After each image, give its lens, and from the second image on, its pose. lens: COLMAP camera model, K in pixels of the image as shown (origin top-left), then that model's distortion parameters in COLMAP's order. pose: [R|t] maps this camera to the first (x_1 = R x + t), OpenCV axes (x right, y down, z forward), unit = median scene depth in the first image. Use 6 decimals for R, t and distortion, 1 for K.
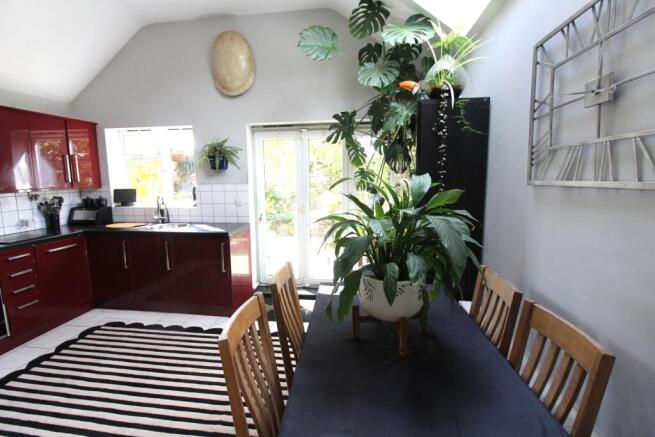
lens RADIAL K [[304.5, 0, 323.3], [0, 304.5, 213.8], [0, 0, 1]] dist [-0.010713, -0.000902]
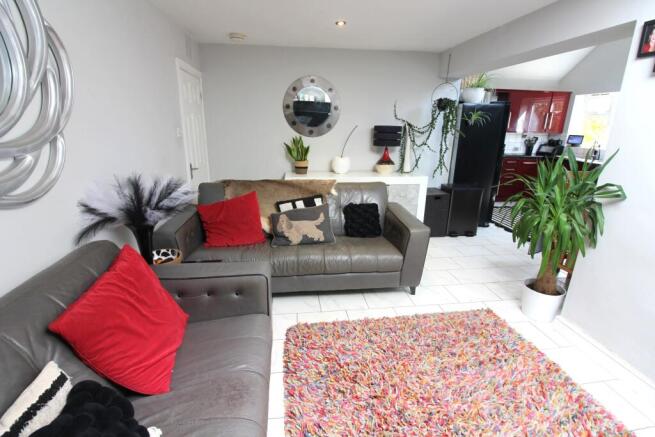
lens RADIAL K [[304.5, 0, 313.3], [0, 304.5, 202.5], [0, 0, 1]] dist [-0.010713, -0.000902]
pose [[0.215088, 0.268060, -0.939085, 0.591902], [-0.128215, 0.961019, 0.244955, 0.043292], [0.968142, 0.067718, 0.241073, -0.646187]]
